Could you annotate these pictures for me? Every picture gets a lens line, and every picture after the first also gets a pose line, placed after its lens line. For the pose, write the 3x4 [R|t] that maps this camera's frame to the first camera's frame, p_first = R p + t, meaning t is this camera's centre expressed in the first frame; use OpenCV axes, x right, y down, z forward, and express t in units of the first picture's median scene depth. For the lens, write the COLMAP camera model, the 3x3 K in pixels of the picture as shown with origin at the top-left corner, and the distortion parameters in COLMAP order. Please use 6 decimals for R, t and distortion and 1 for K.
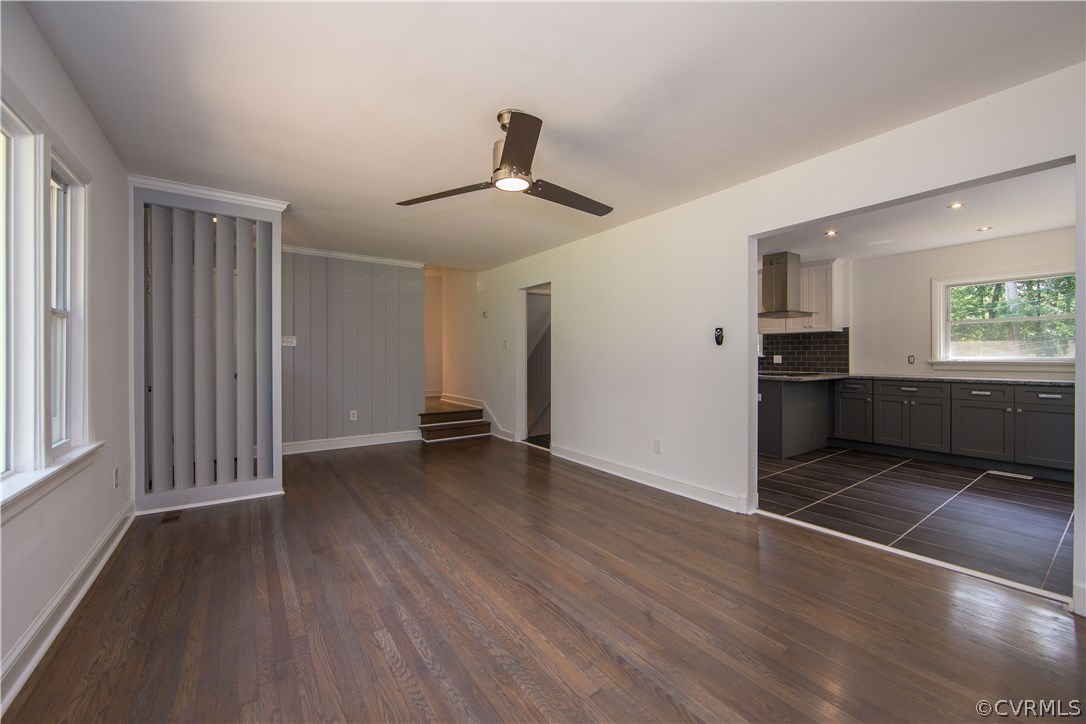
lens RADIAL K [[432.2, 0, 545.0], [0, 432.2, 354.0], [0, 0, 1]] dist [-0.000358, -0.000057]
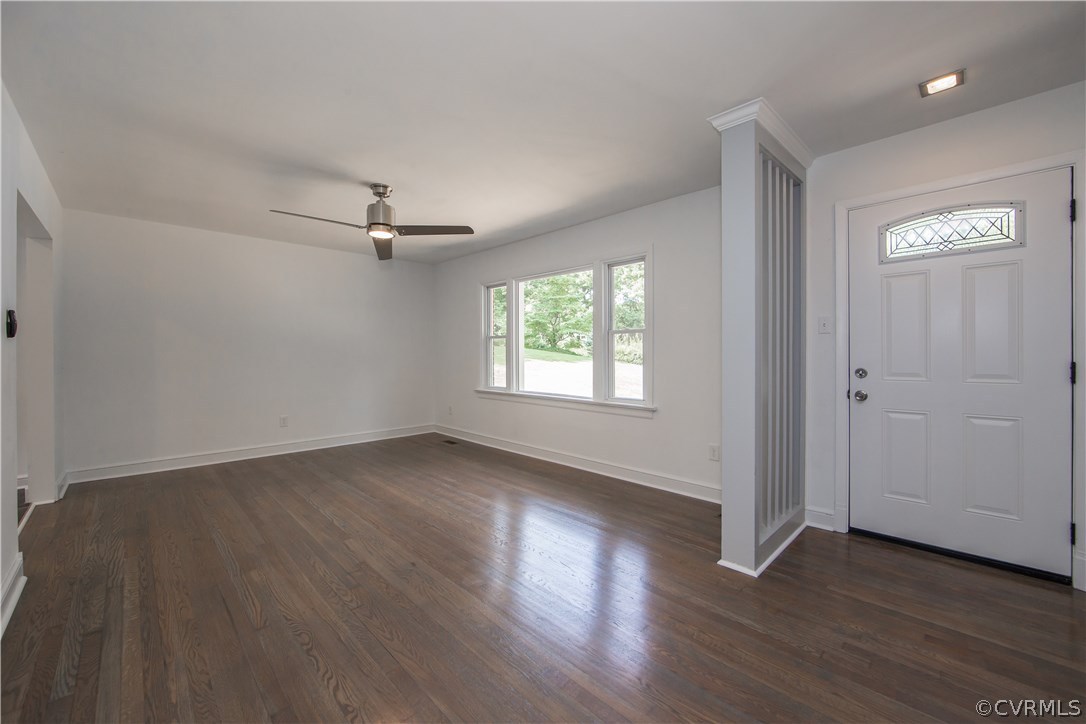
lens RADIAL K [[432.2, 0, 545.0], [0, 432.2, 354.0], [0, 0, 1]] dist [-0.000358, -0.000057]
pose [[-0.987017, 0.003770, -0.160570, -0.323840], [0.003974, 0.999992, -0.000951, 0.006621], [0.160565, -0.001577, -0.987024, 2.142154]]
